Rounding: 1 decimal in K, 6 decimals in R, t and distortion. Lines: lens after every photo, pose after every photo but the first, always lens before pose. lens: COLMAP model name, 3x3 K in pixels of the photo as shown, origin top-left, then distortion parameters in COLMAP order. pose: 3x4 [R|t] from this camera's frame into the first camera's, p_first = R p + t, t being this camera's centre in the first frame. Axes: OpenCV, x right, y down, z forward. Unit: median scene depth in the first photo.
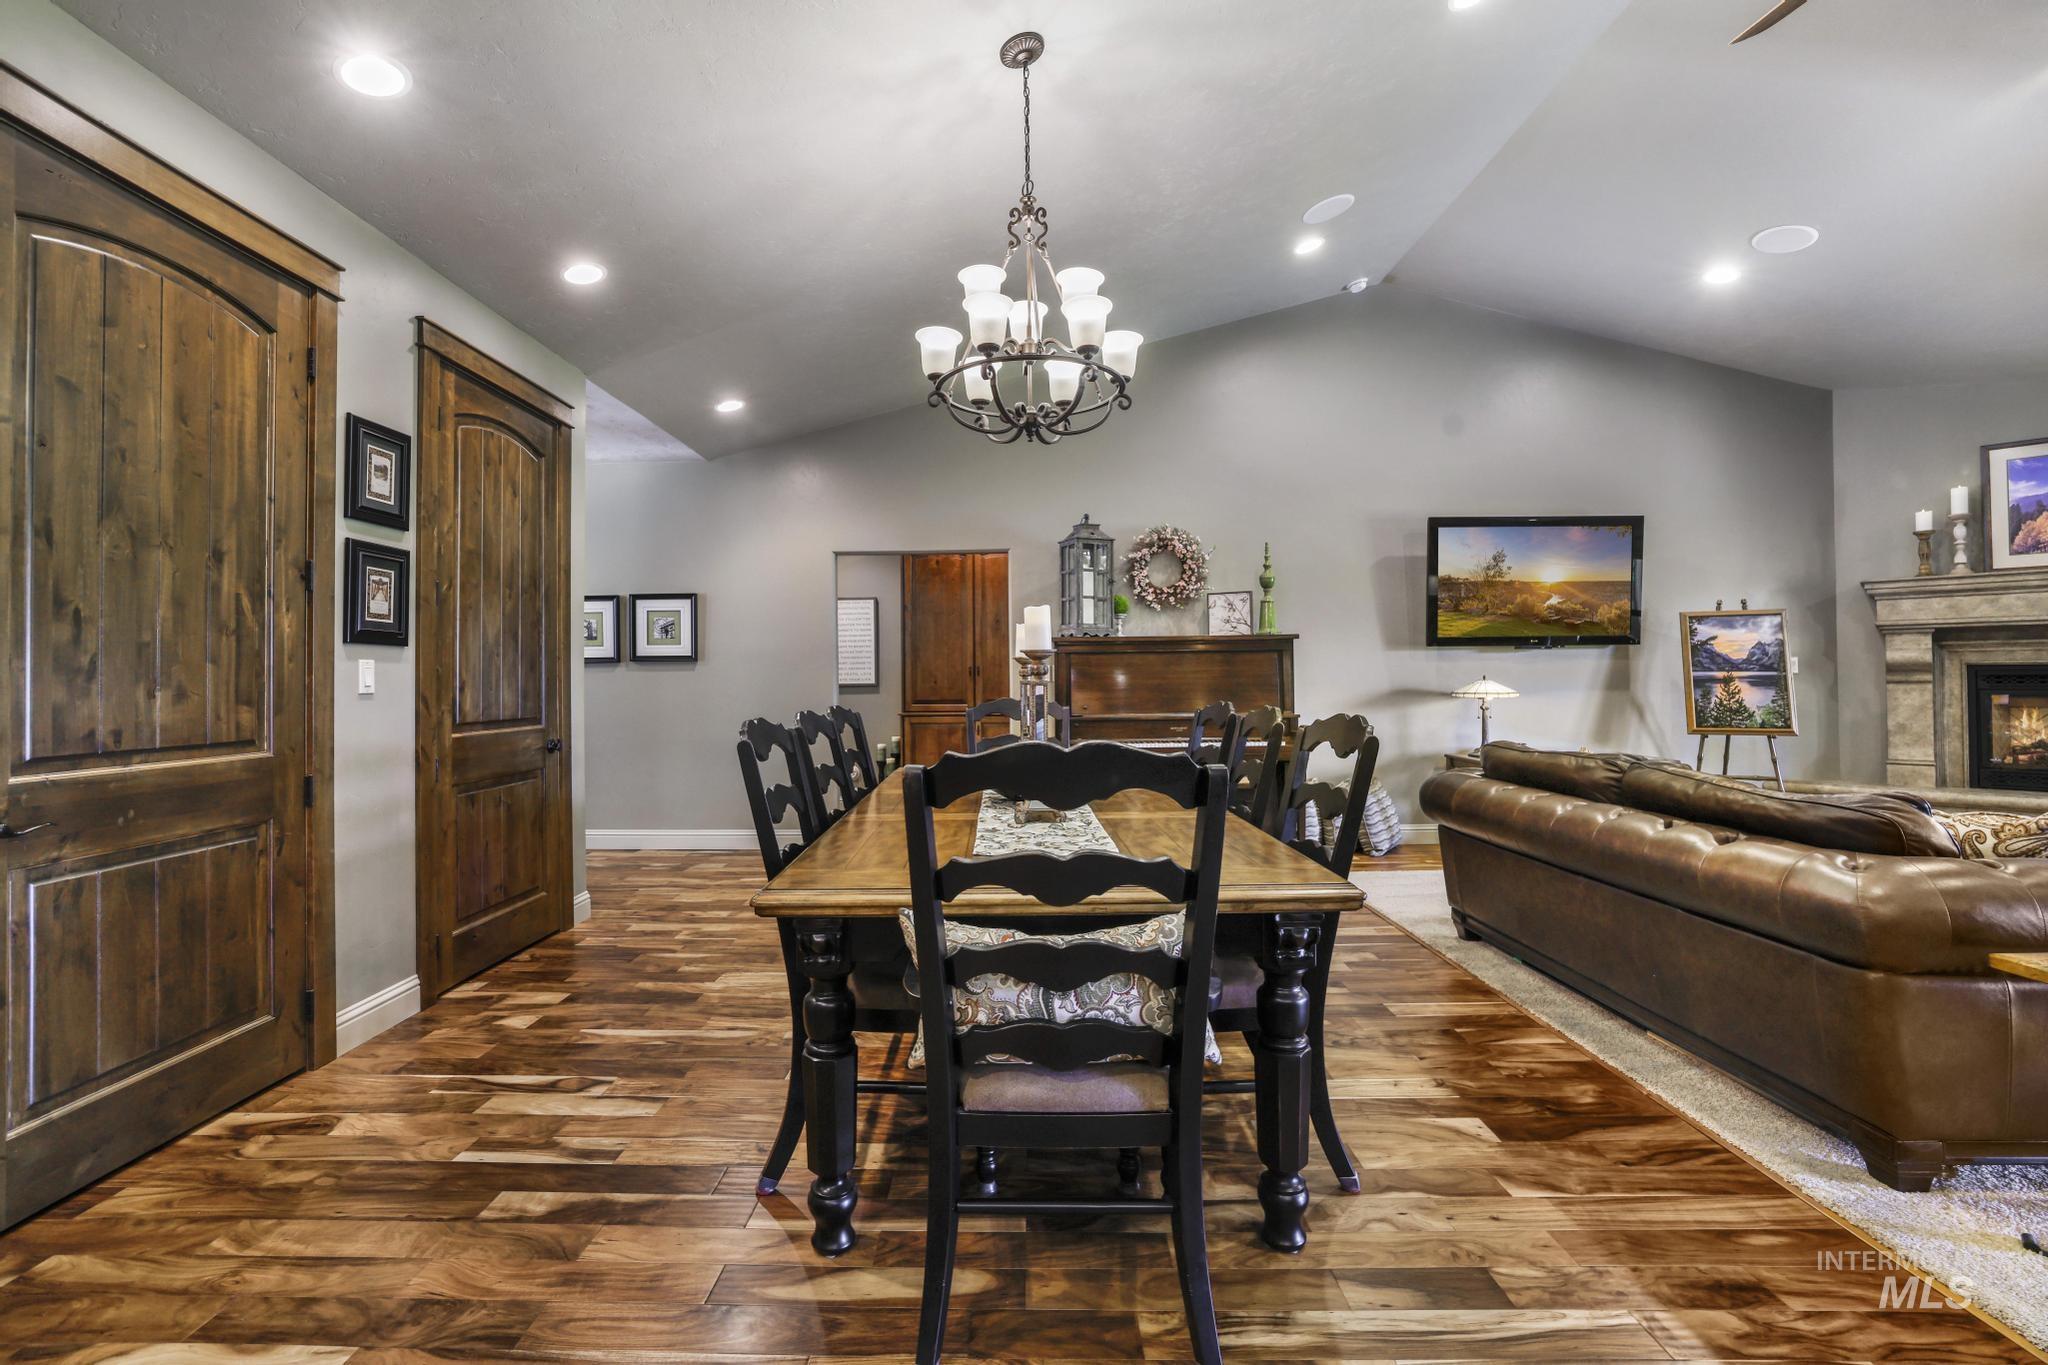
lens RADIAL K [[920.0, 0, 1021.8], [0, 920.0, 663.0], [0, 0, 1]] dist [-0.038308, 0.019753]
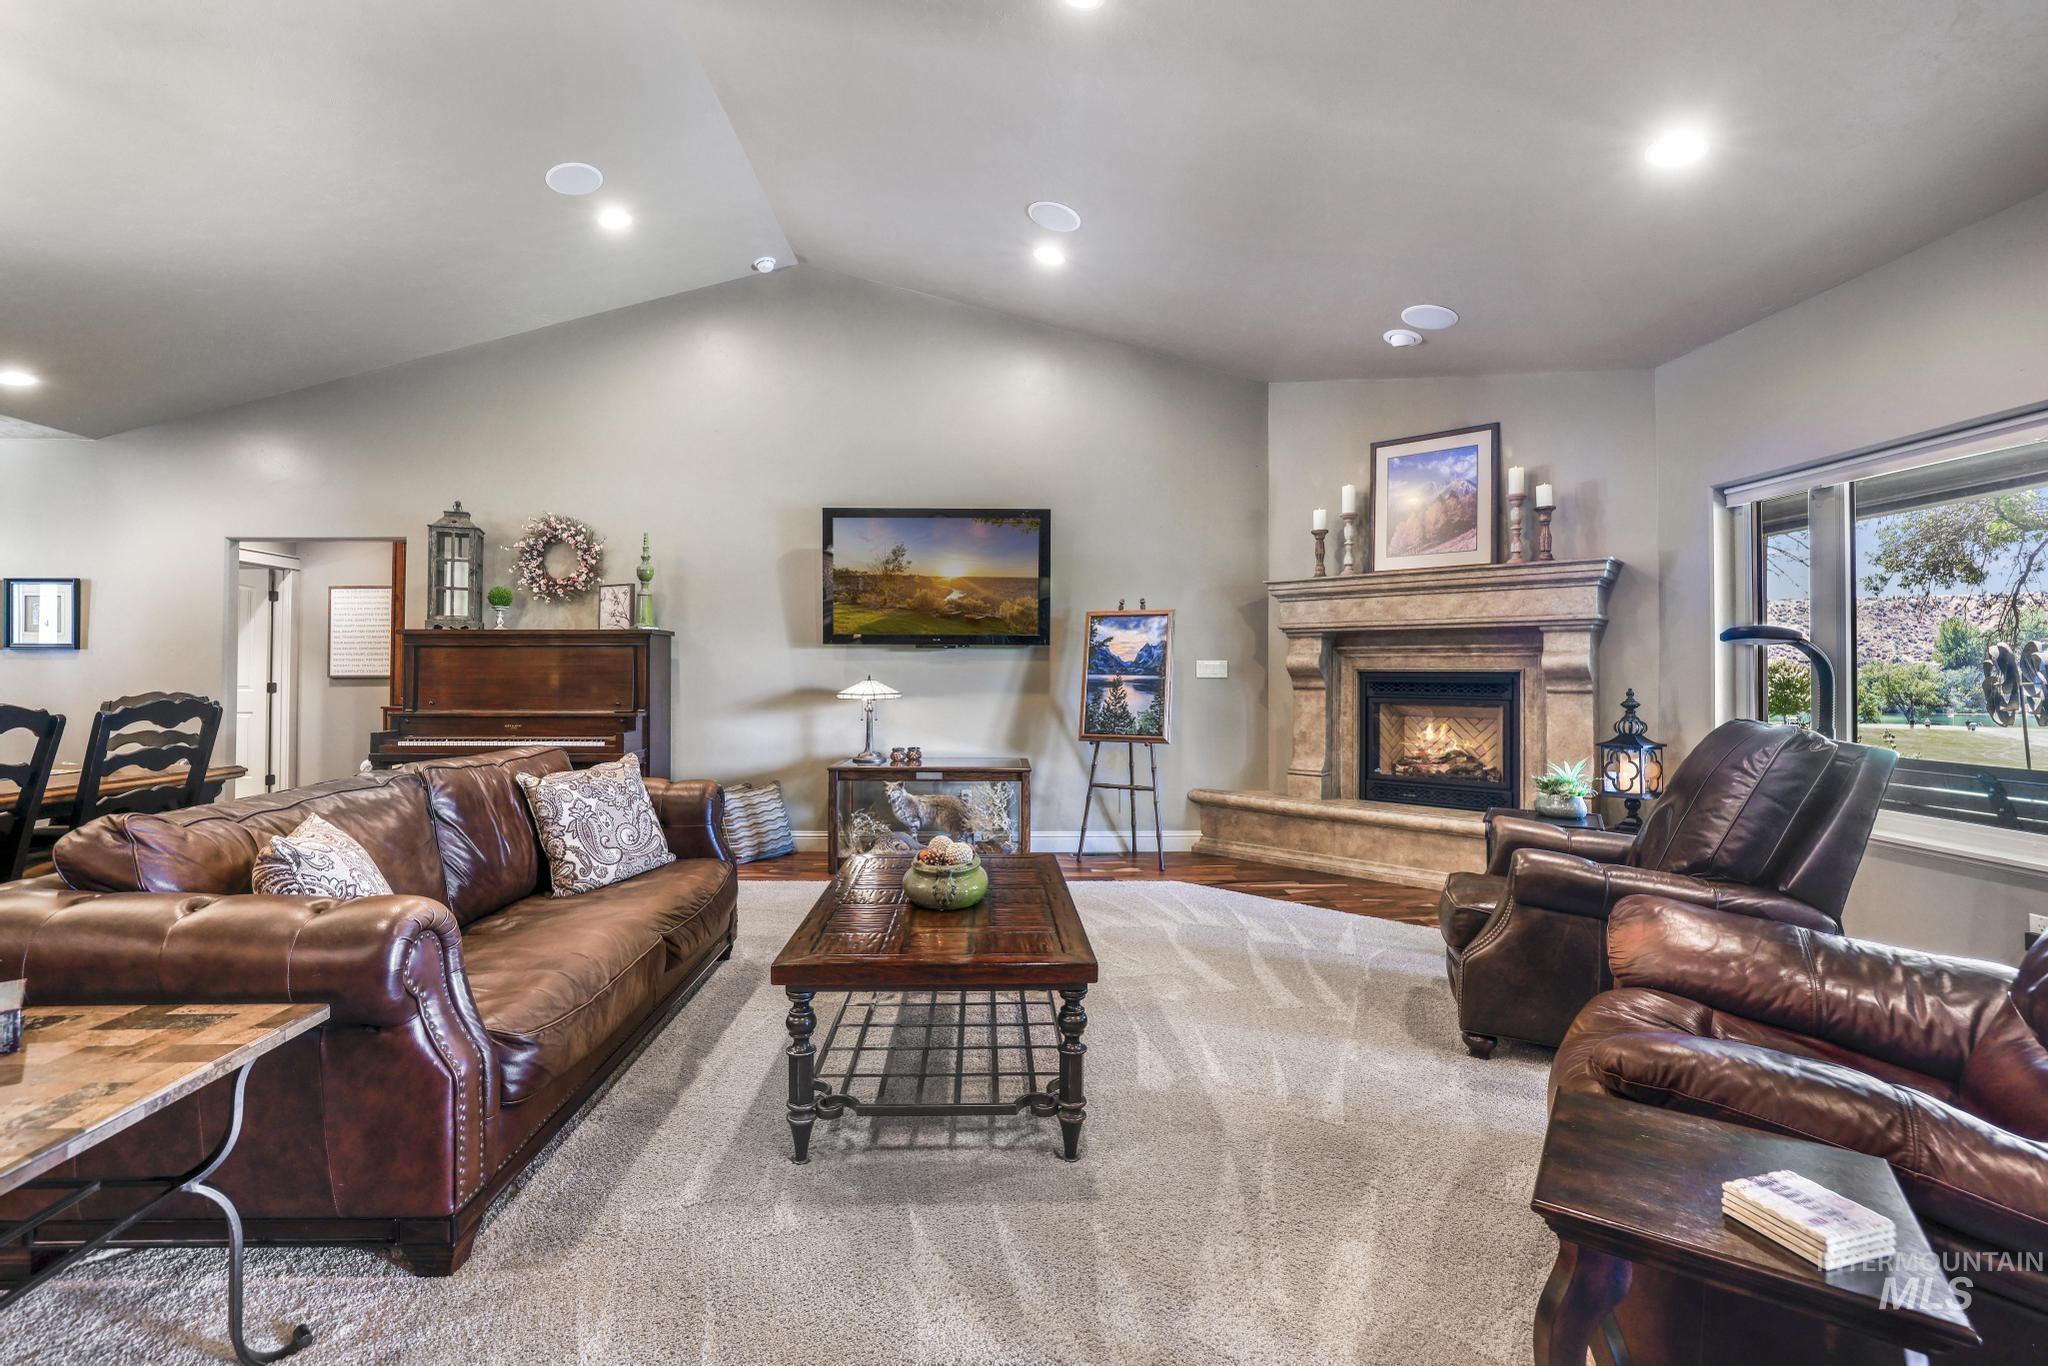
lens RADIAL K [[925.6, 0, 994.1], [0, 925.6, 680.4], [0, 0, 1]] dist [-0.046346, 0.019769]
pose [[0.999635, 0.013035, 0.023682, 0.631075], [-0.013613, 0.999609, 0.024405, -0.006654], [-0.023354, -0.024719, 0.999422, 0.035094]]
